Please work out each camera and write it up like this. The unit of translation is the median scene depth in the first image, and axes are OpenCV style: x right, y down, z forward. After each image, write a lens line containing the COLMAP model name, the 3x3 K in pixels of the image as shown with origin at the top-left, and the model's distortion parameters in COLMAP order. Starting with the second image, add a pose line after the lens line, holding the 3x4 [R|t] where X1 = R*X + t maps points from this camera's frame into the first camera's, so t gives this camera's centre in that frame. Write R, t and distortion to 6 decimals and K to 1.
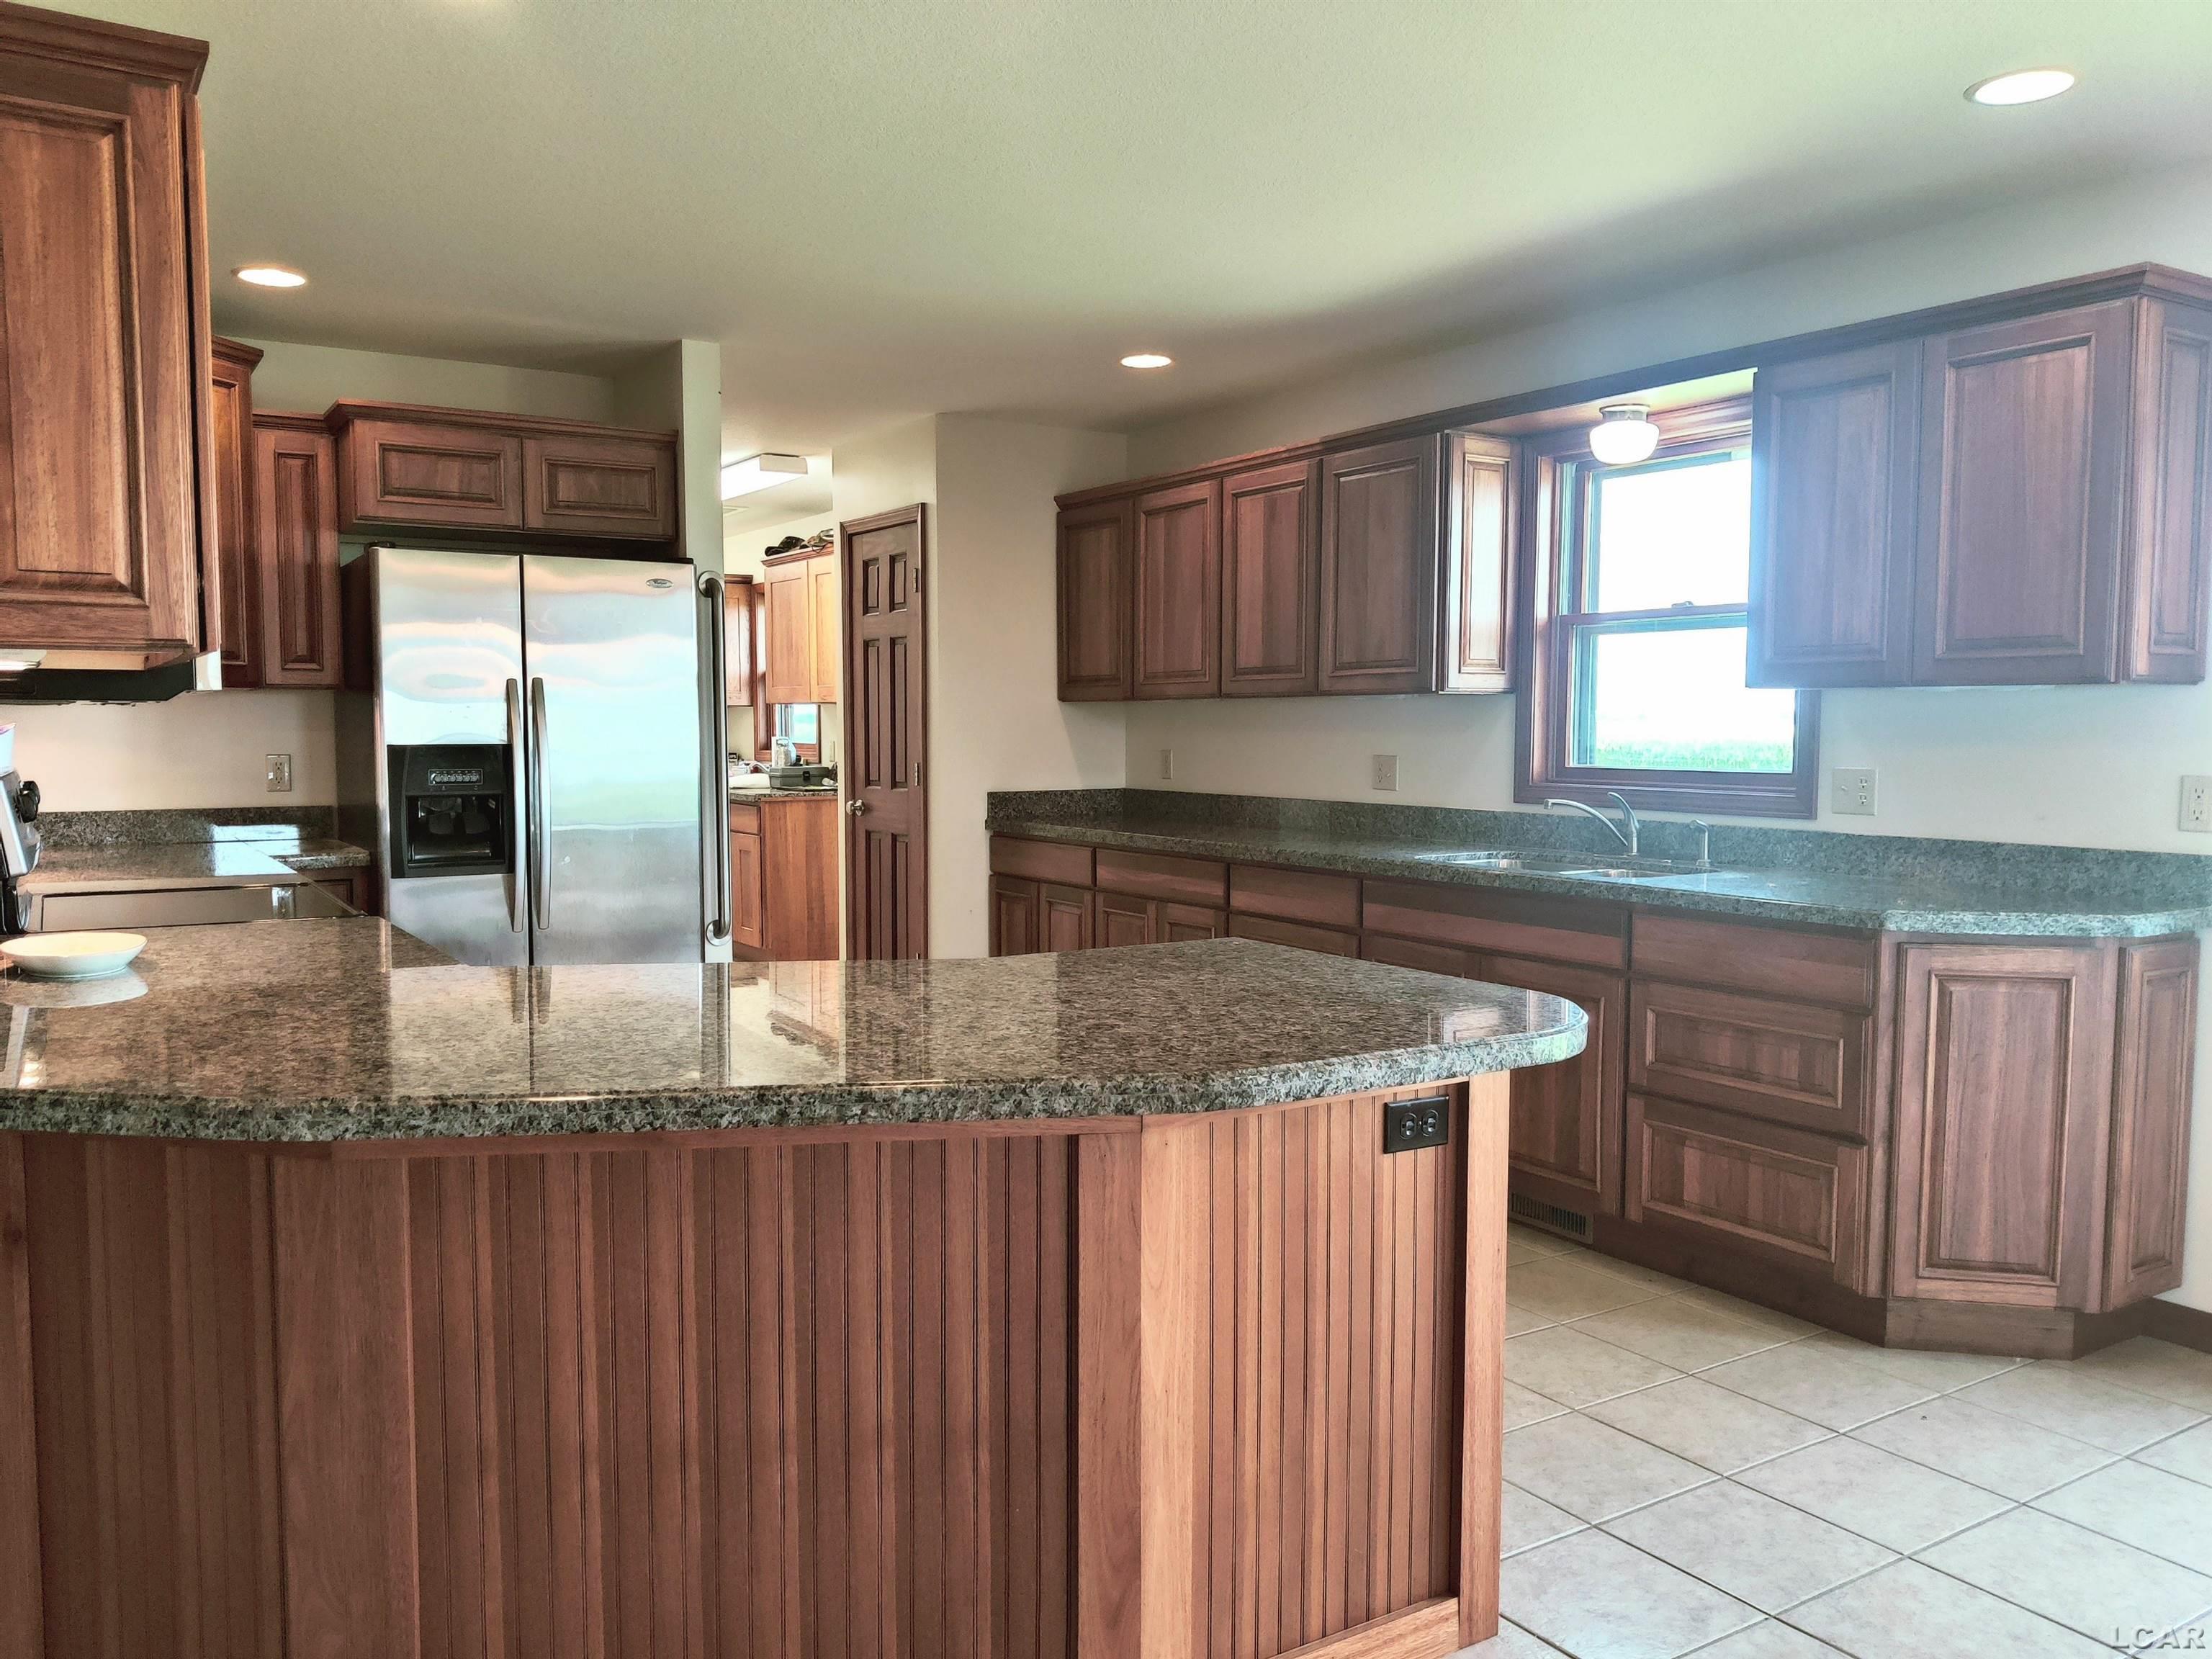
lens RADIAL K [[1661.1, 0, 1110.4], [0, 1661.1, 832.8], [0, 0, 1]] dist [0.008411, 0.000508]
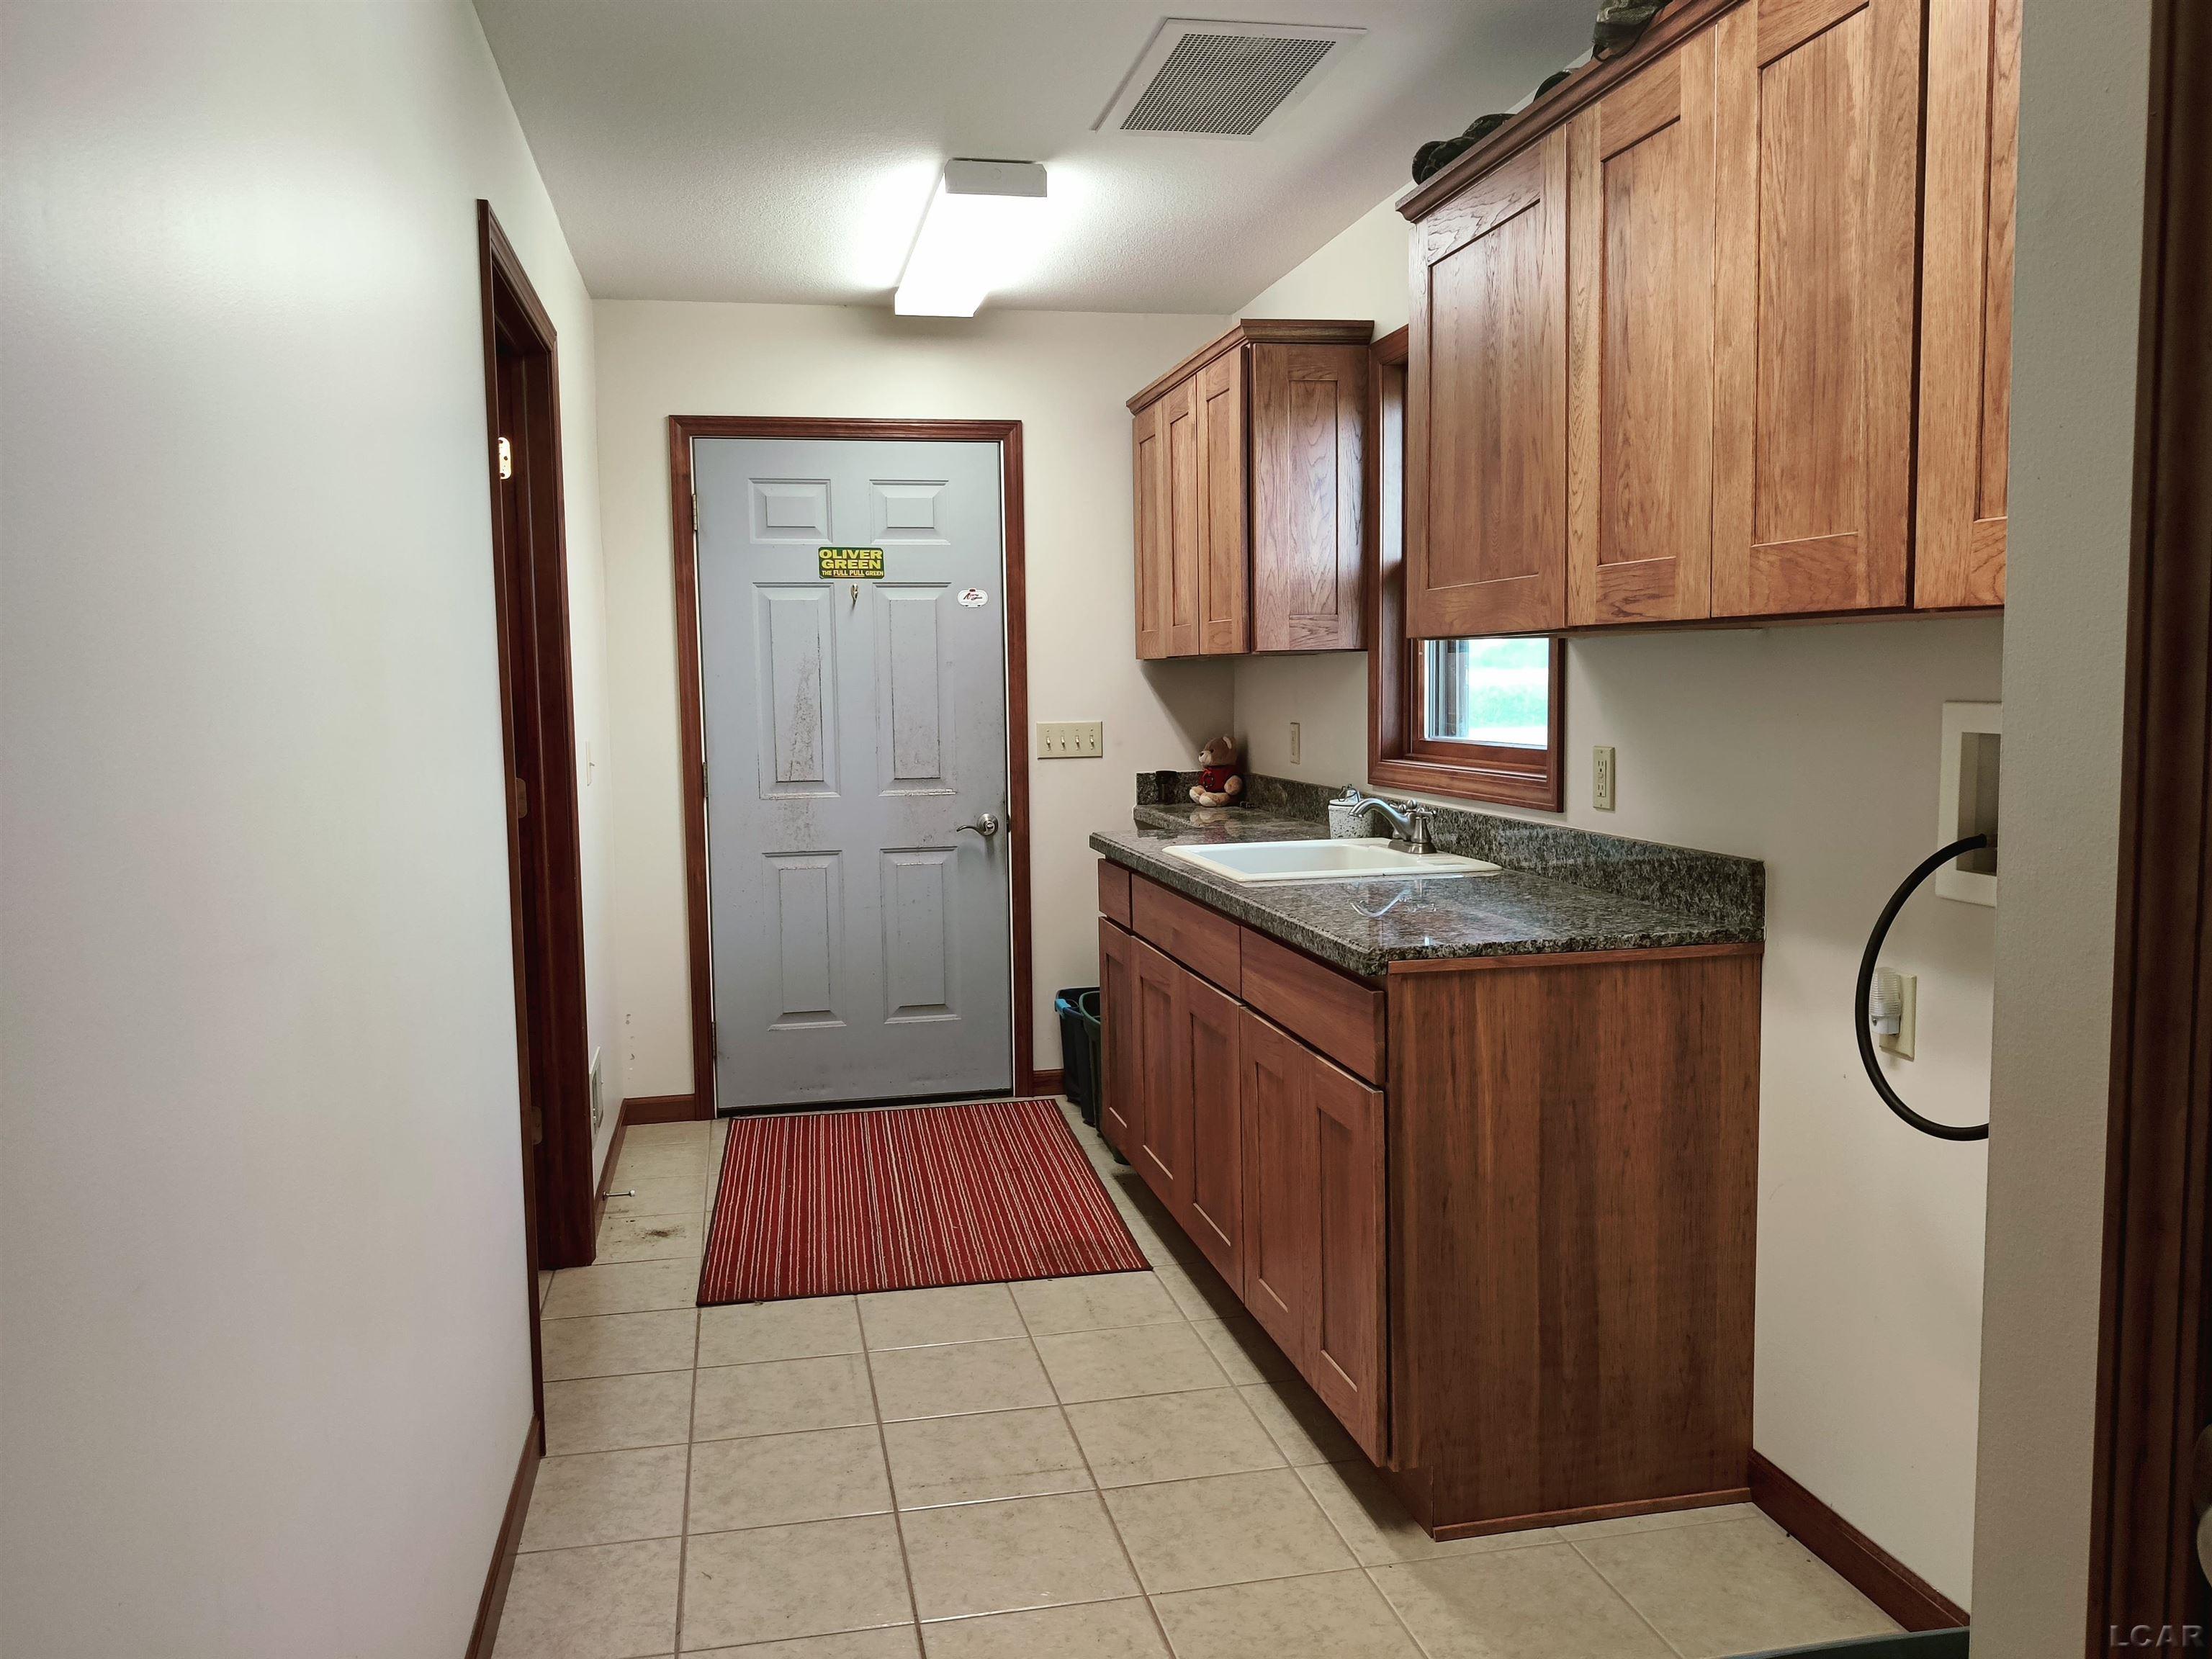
lens RADIAL K [[1661.1, 0, 1107.2], [0, 1661.1, 829.7], [0, 0, 1]] dist [0.008411, 0.000508]
pose [[0.933548, 0.019273, -0.357935, -0.149794], [-0.010965, 0.999622, 0.025228, -0.049311], [0.358286, -0.019627, 0.933406, 0.697276]]
